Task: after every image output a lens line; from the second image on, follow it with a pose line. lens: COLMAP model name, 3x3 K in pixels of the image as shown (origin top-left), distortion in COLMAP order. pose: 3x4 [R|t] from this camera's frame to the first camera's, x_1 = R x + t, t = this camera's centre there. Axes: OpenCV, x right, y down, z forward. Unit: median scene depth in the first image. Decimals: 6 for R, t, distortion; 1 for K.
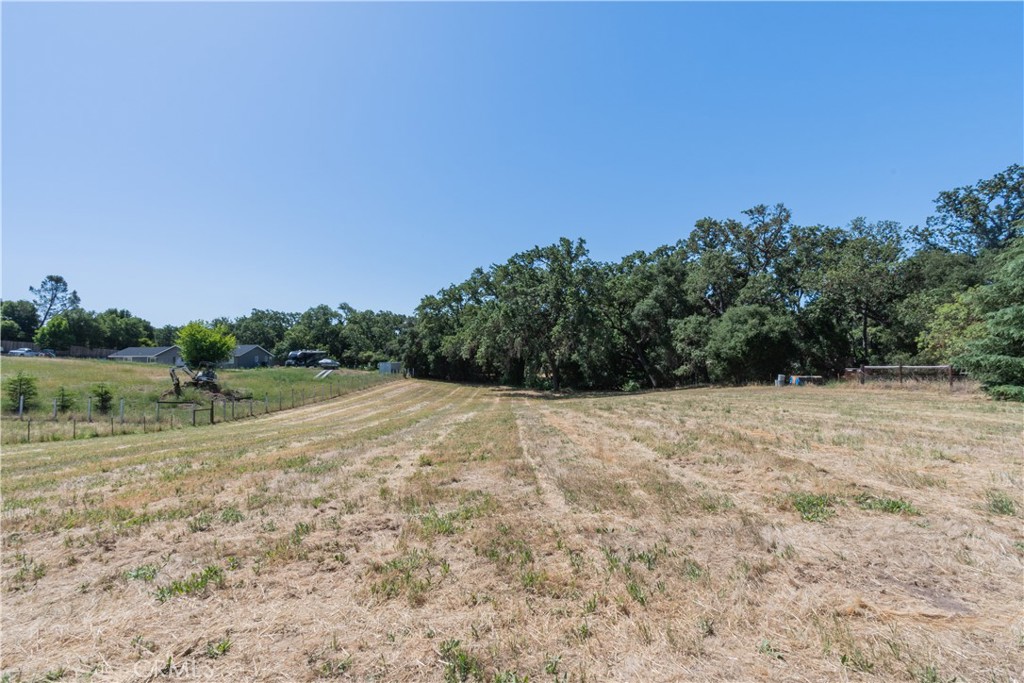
lens RADIAL K [[470.8, 0, 510.6], [0, 470.8, 341.0], [0, 0, 1]] dist [0.011416, -0.000386]
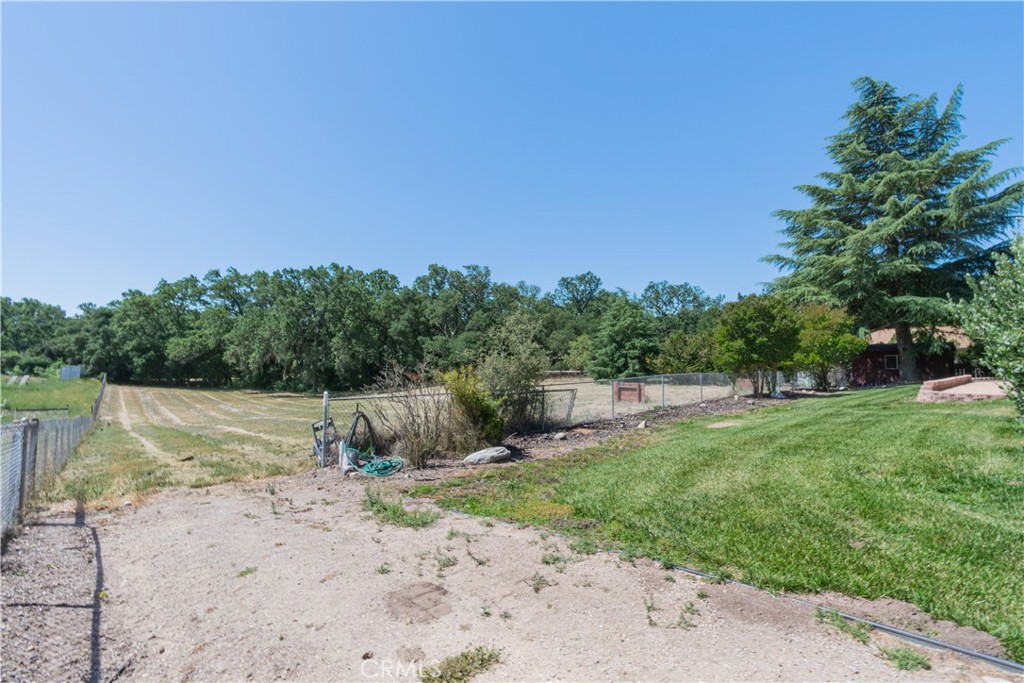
lens RADIAL K [[470.8, 0, 505.0], [0, 470.8, 338.4], [0, 0, 1]] dist [0.011416, -0.000386]
pose [[0.762478, 0.042722, 0.645602, -0.337581], [-0.035028, 0.999080, -0.024744, -0.014665], [-0.646065, -0.003747, 0.763273, -0.202555]]
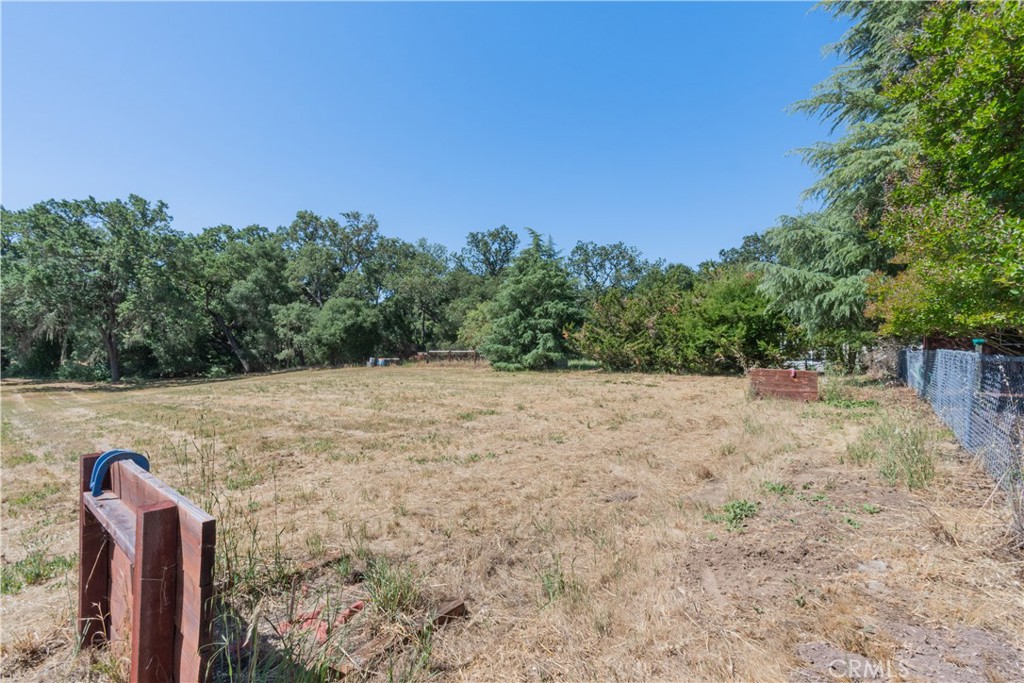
lens RADIAL K [[470.8, 0, 506.8], [0, 470.8, 331.0], [0, 0, 1]] dist [0.011416, -0.000386]
pose [[0.665913, 0.029970, 0.745427, -0.073232], [-0.040327, 0.999178, -0.004147, -0.004742], [-0.744939, -0.027299, 0.666574, -0.049975]]
